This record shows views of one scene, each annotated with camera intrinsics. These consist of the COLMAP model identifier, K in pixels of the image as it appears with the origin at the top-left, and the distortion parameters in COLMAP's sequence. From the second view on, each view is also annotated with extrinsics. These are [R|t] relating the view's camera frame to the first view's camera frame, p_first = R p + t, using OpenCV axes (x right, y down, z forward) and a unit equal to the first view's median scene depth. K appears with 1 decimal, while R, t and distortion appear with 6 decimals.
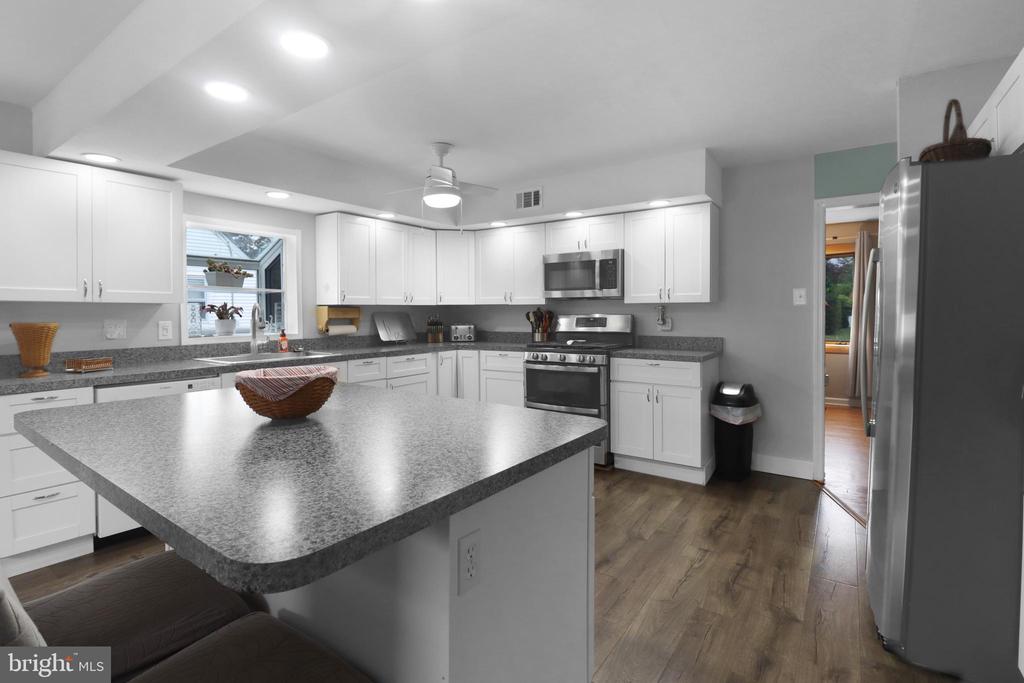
lens RADIAL K [[491.1, 0, 516.0], [0, 491.1, 320.0], [0, 0, 1]] dist [-0.014773, -0.000487]
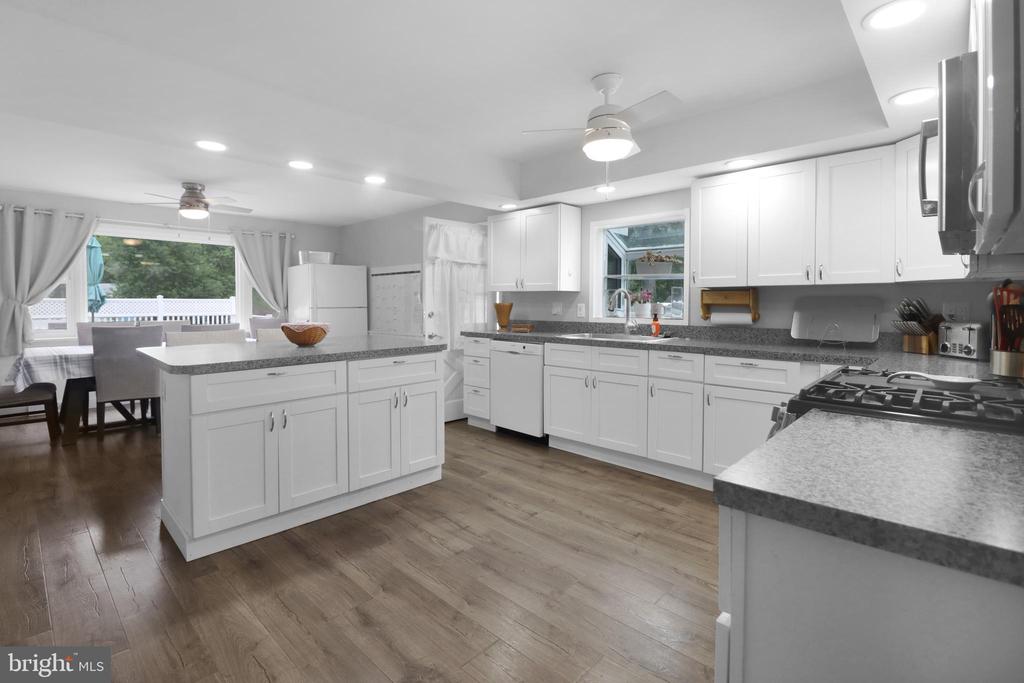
lens RADIAL K [[482.7, 0, 510.0], [0, 482.7, 319.4], [0, 0, 1]] dist [-0.000781, -0.000555]
pose [[-0.166120, 0.051865, -0.984741, 0.595751], [-0.003949, 0.998573, 0.053260, -0.023129], [0.986098, 0.012736, -0.165678, 0.908591]]
